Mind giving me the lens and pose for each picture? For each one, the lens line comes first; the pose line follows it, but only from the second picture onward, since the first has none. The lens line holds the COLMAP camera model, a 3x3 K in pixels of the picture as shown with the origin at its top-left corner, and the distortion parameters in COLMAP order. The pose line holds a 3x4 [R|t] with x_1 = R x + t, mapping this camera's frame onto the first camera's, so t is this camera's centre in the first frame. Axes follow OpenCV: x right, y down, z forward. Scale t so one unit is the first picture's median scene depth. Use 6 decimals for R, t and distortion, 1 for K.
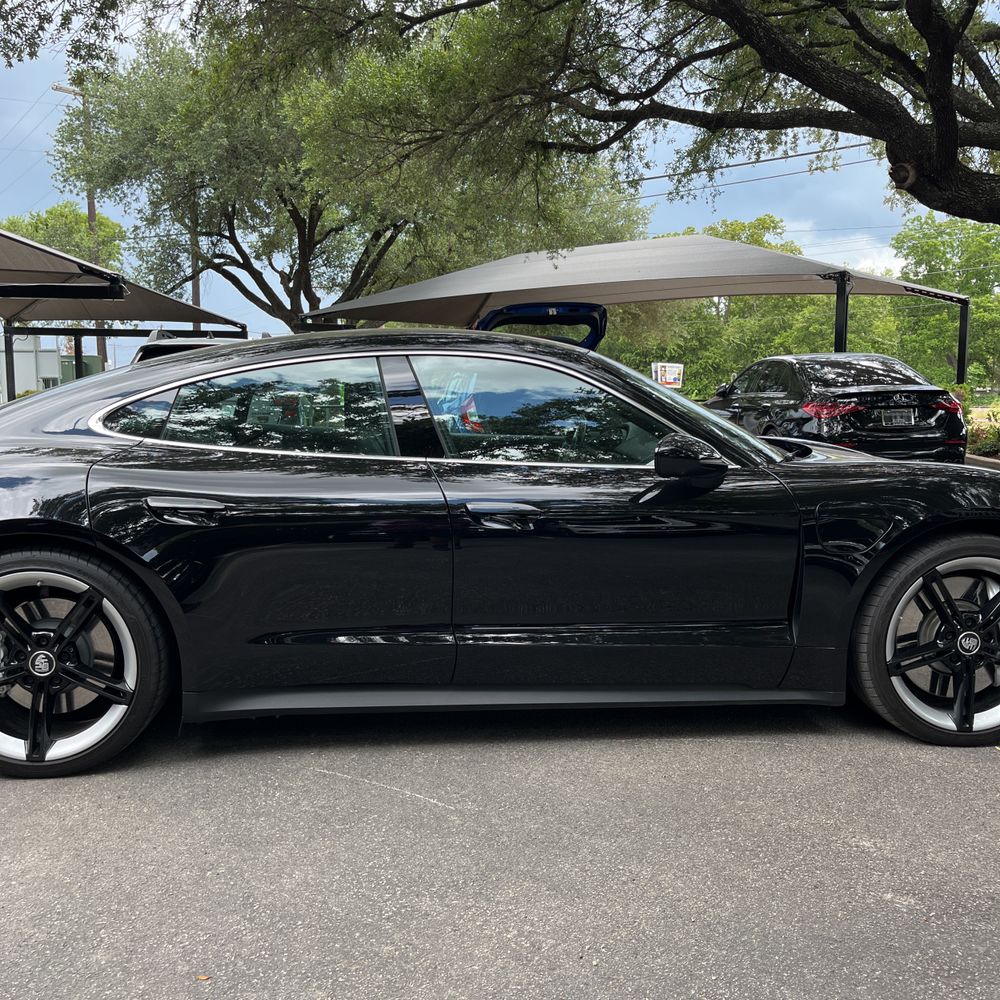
lens RADIAL K [[1019.0, 0, 500.7], [0, 1019.0, 509.0], [0, 0, 1]] dist [-0.007349, 0.048936]
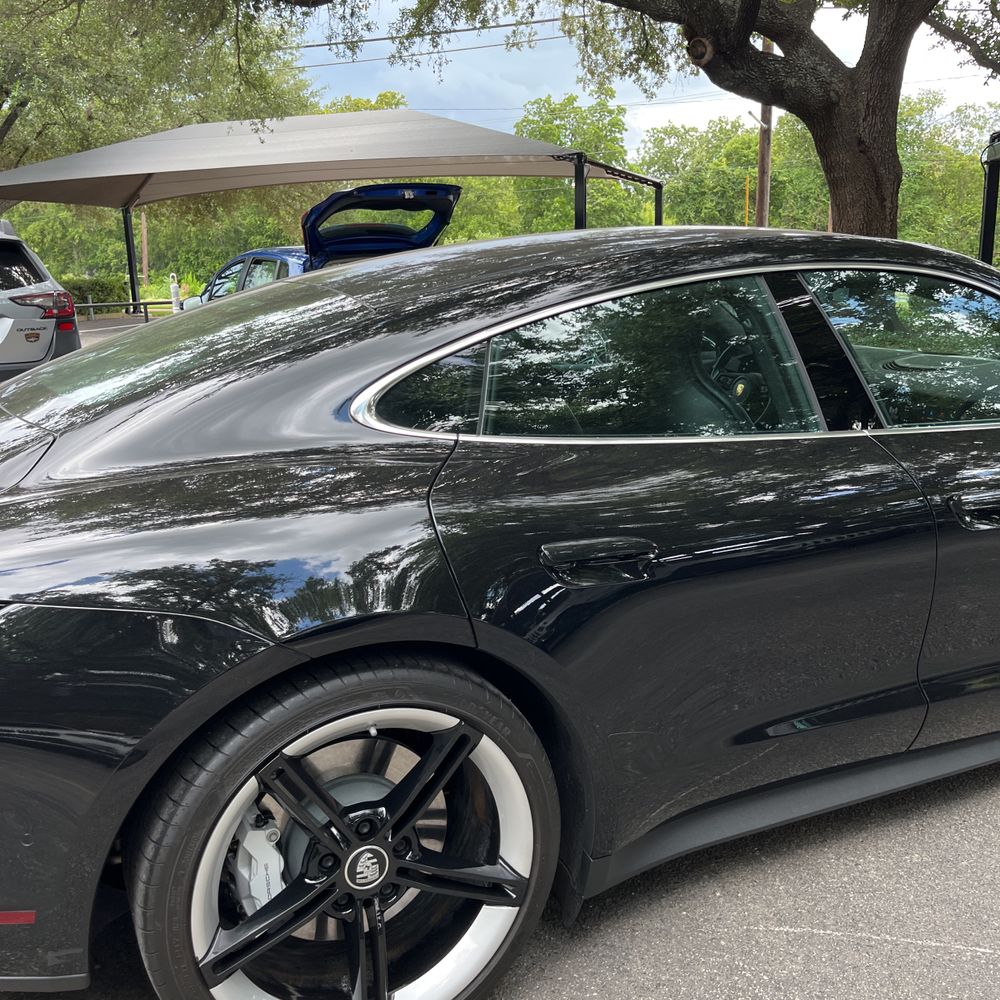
lens RADIAL K [[1035.4, 0, 501.9], [0, 1035.4, 500.3], [0, 0, 1]] dist [-0.002074, -0.002178]
pose [[0.936300, -0.091614, 0.339042, -0.104238], [0.057589, 0.992360, 0.109112, -0.018659], [-0.346448, -0.082637, 0.934422, 0.089880]]
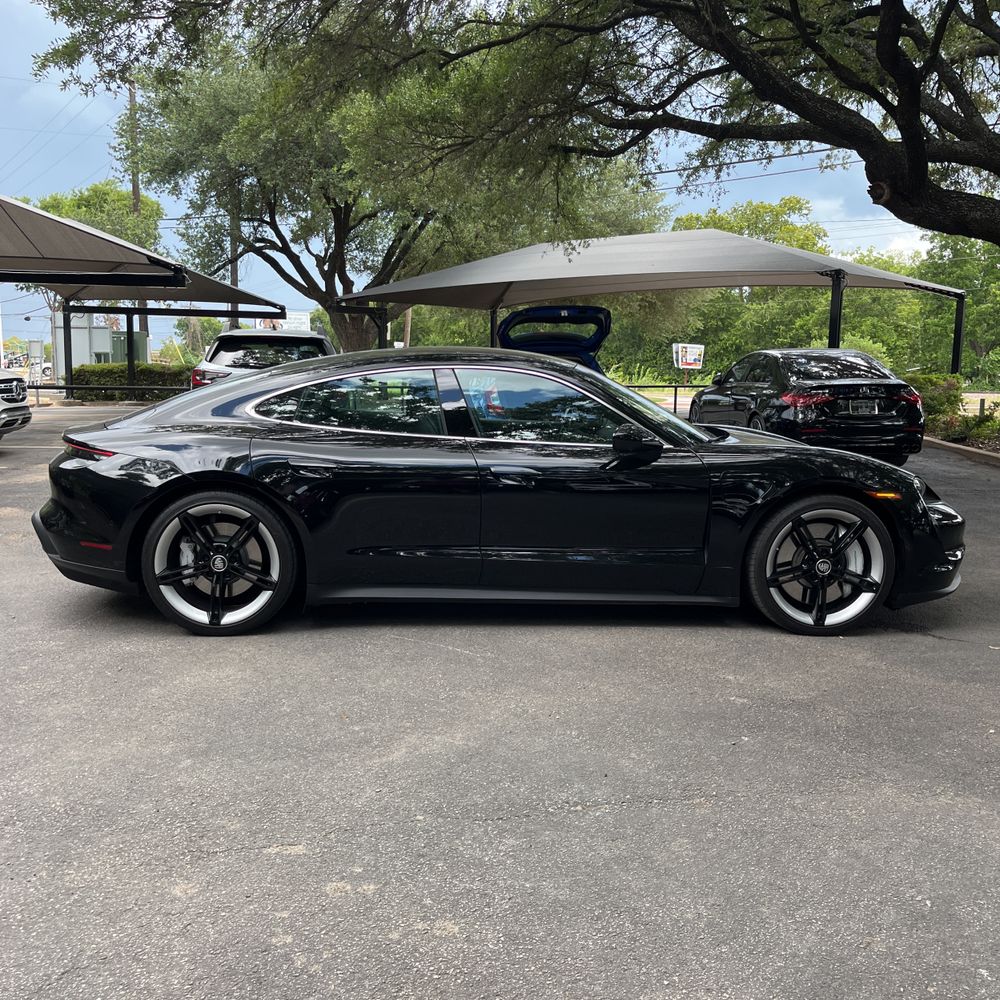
lens RADIAL K [[1019.0, 0, 500.7], [0, 1019.0, 509.0], [0, 0, 1]] dist [-0.007349, 0.048936]
pose [[0.999605, 0.020053, -0.019683, 0.002571], [-0.019596, 0.999540, 0.023143, 0.004314], [0.020138, -0.022748, 0.999538, -0.105706]]
